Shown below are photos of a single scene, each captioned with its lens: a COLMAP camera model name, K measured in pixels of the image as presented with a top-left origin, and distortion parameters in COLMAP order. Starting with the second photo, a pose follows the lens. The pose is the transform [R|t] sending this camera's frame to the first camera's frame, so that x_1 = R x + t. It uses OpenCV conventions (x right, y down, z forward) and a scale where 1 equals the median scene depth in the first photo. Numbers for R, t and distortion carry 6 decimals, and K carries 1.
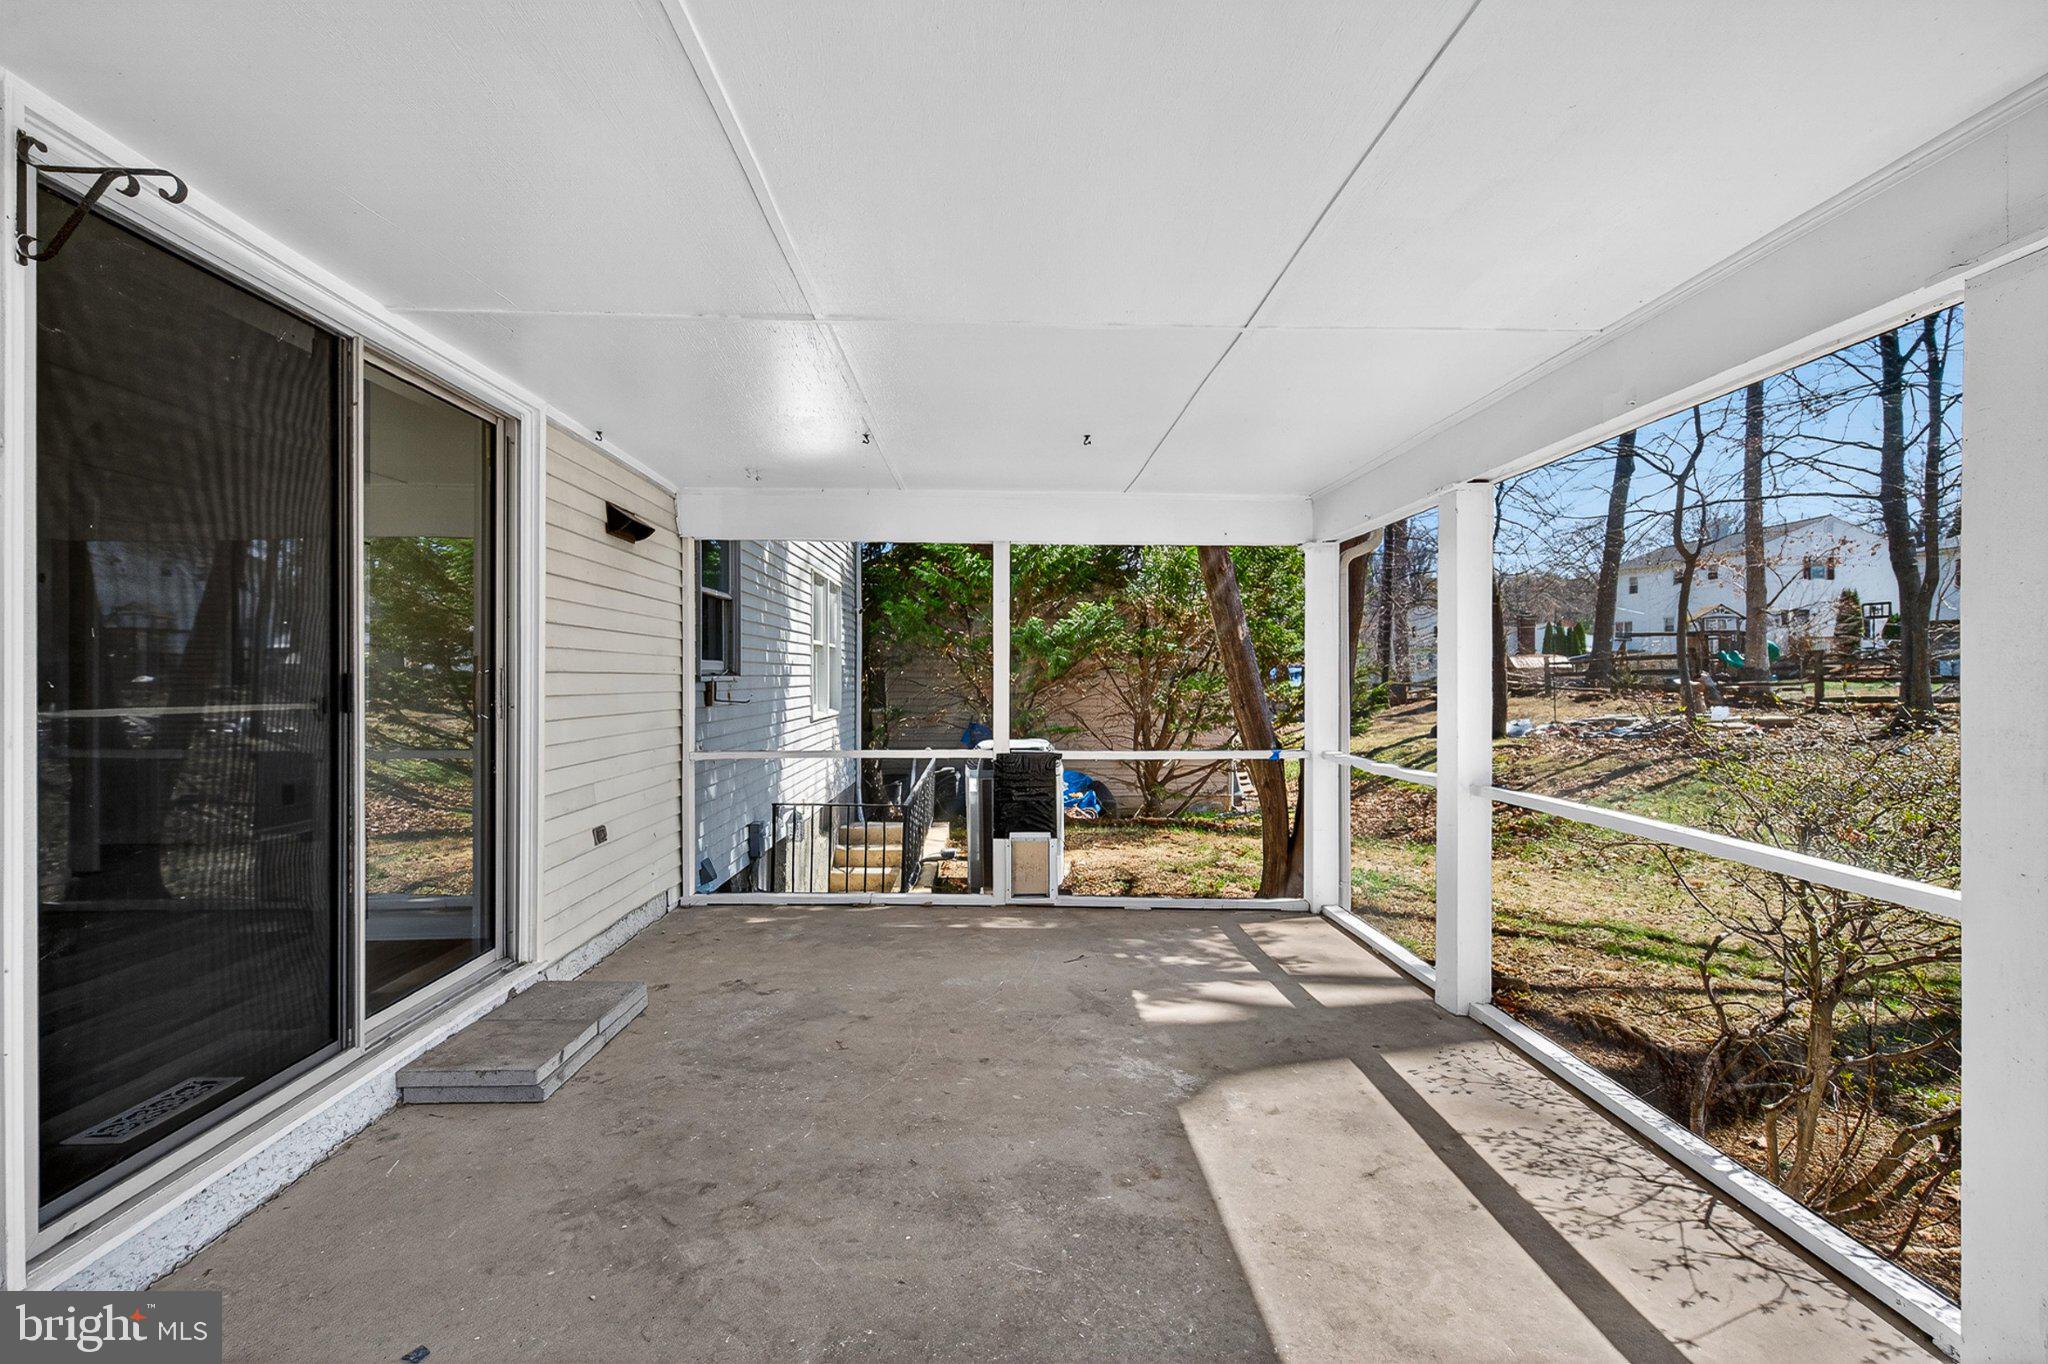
lens RADIAL K [[898.1, 0, 1024.0], [0, 898.1, 682.0], [0, 0, 1]] dist [0.000949, -0.000008]
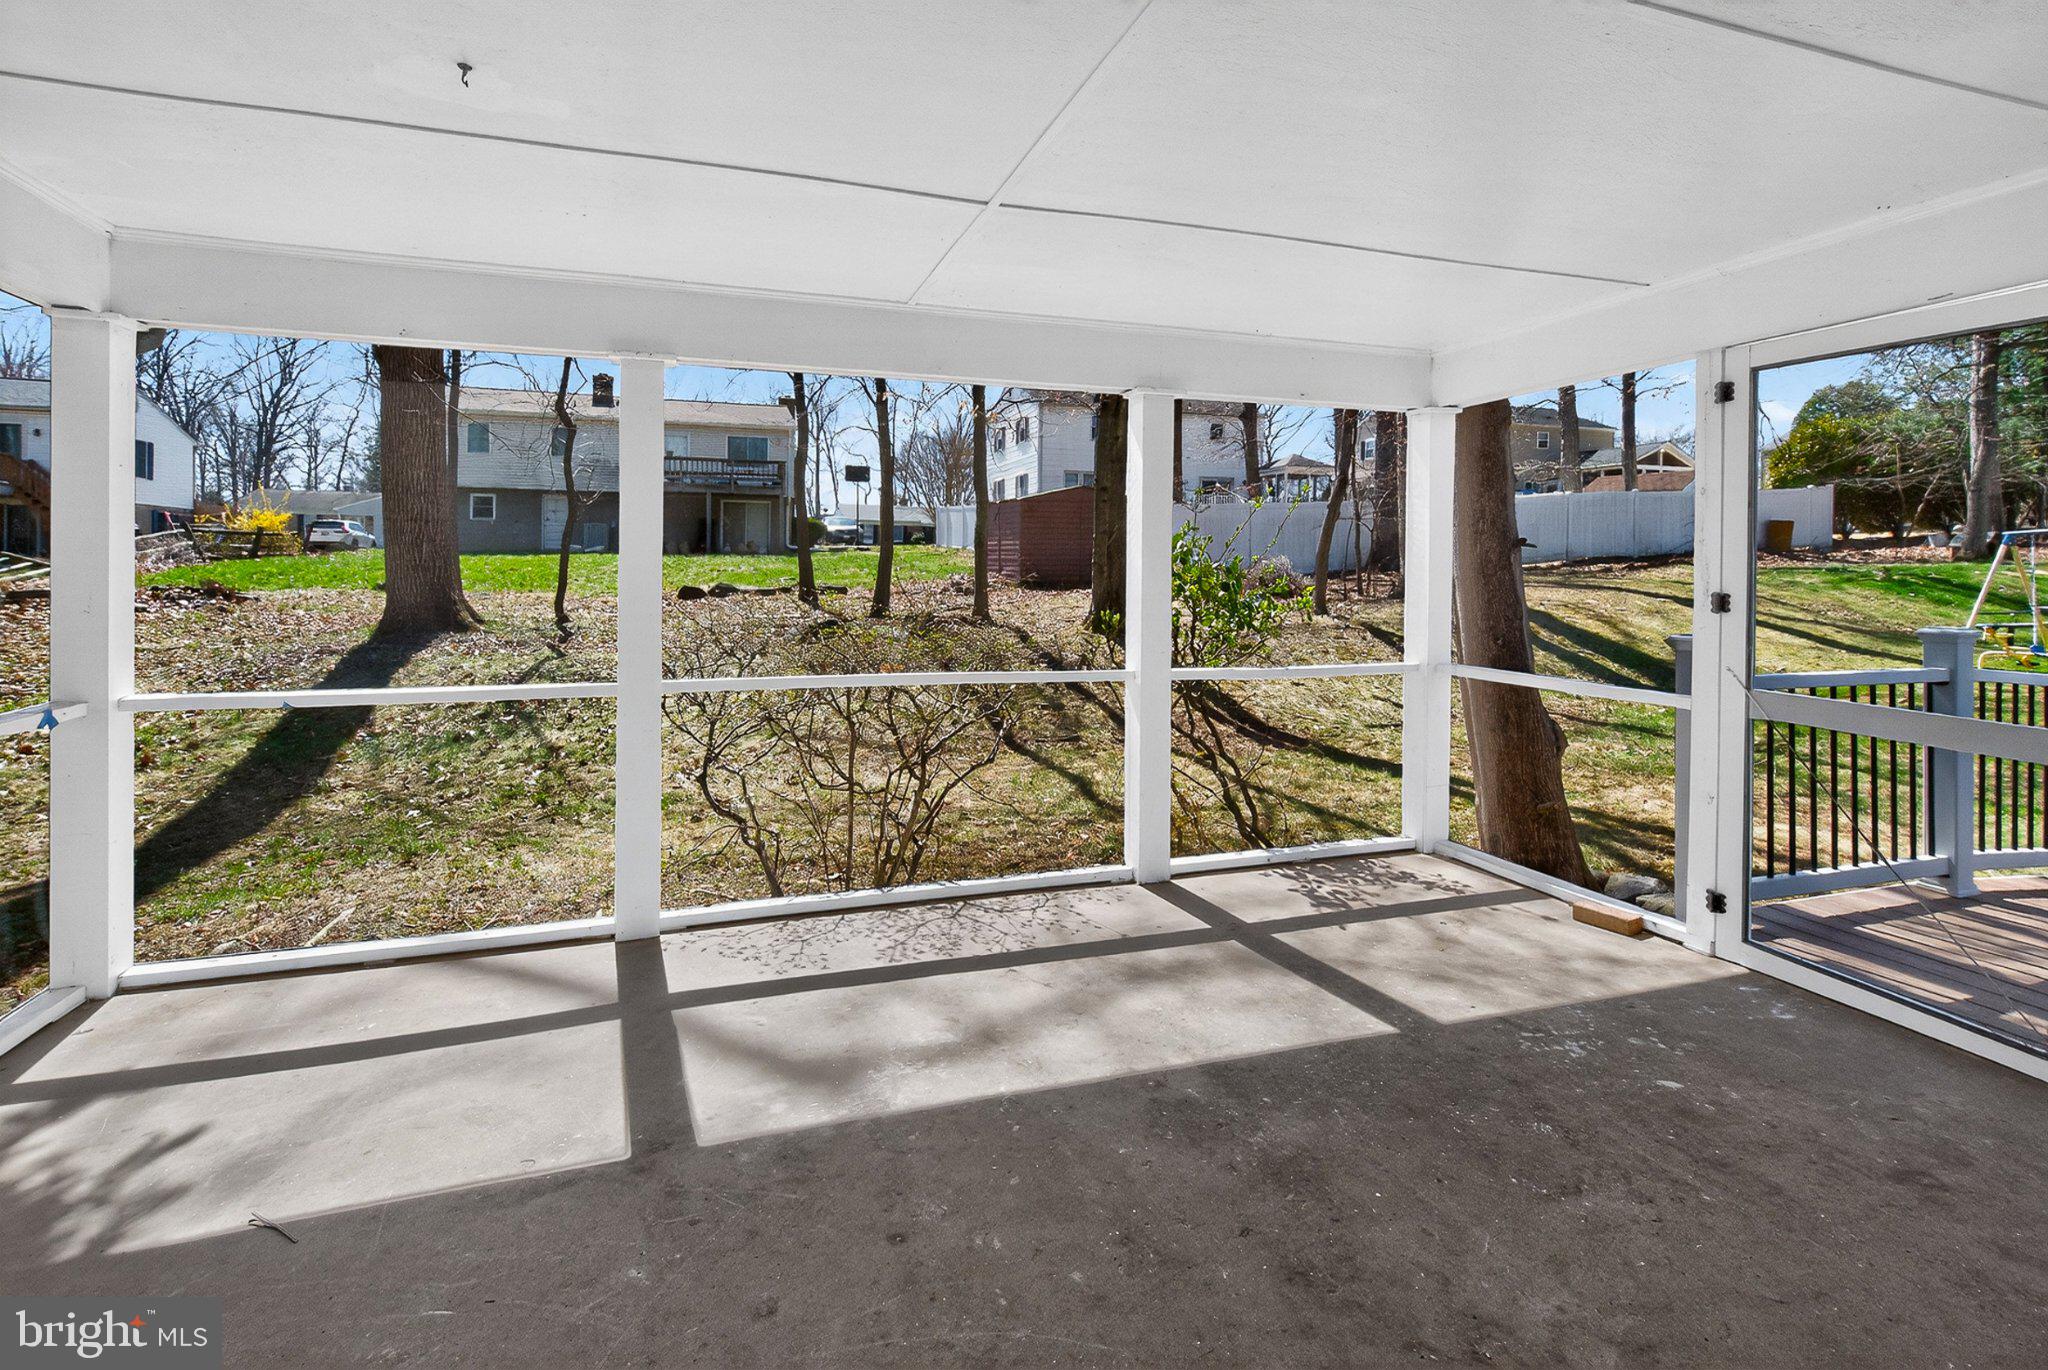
lens RADIAL K [[980.8, 0, 1017.3], [0, 980.8, 572.7], [0, 0, 1]] dist [0.001442, 0.000237]
pose [[-0.293963, 0.002496, 0.955814, -0.852744], [-0.009096, 0.999944, -0.005409, 0.020739], [-0.955774, -0.010284, -0.293924, 1.473521]]
